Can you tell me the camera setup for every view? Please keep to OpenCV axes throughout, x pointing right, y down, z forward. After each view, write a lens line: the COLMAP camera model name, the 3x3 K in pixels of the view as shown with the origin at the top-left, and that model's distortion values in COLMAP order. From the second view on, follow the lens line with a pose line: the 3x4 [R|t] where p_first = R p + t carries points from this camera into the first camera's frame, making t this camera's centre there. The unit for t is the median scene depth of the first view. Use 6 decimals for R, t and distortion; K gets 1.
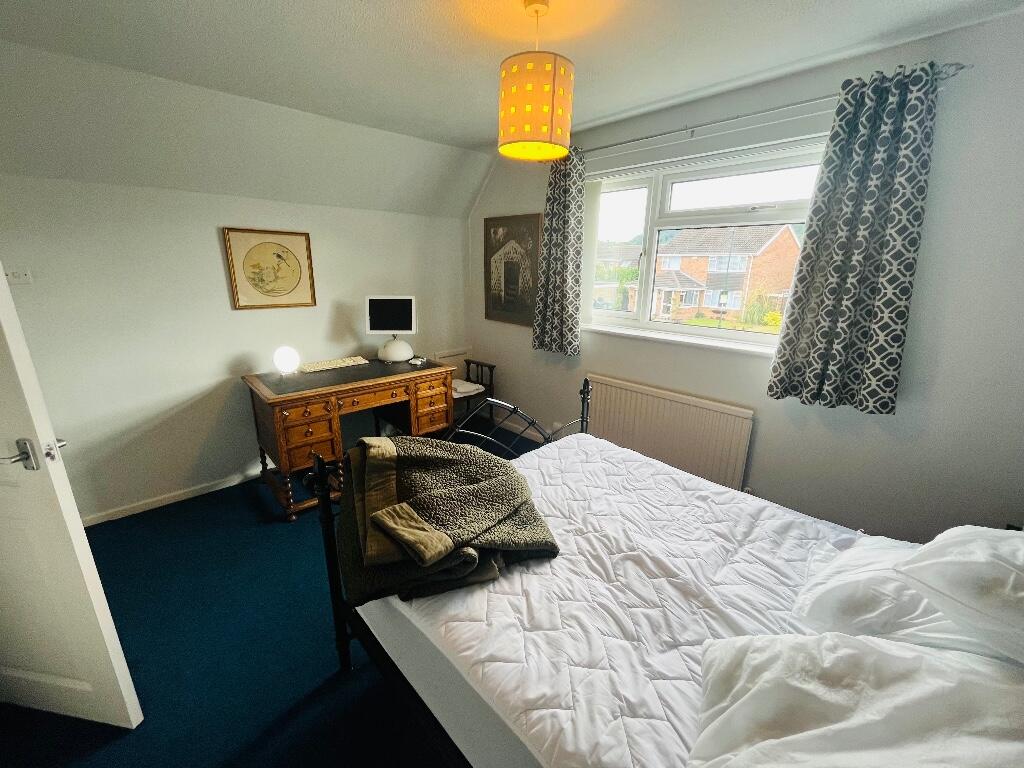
lens RADIAL K [[418.3, 0, 514.2], [0, 418.3, 383.9], [0, 0, 1]] dist [-0.003451, 0.000247]
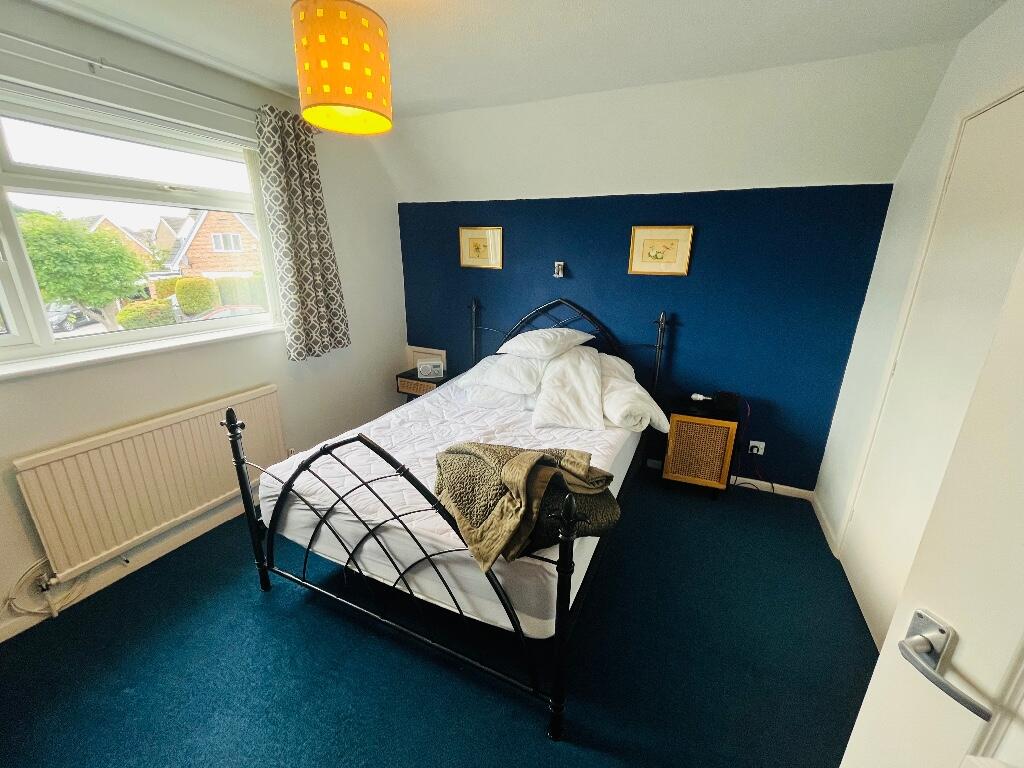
lens RADIAL K [[418.3, 0, 514.2], [0, 418.3, 383.9], [0, 0, 1]] dist [-0.003451, 0.000247]
pose [[-0.361952, -0.296491, 0.883789, -0.883063], [0.233741, 0.888919, 0.393939, -0.306043], [-0.902417, 0.349165, -0.252444, 0.969753]]
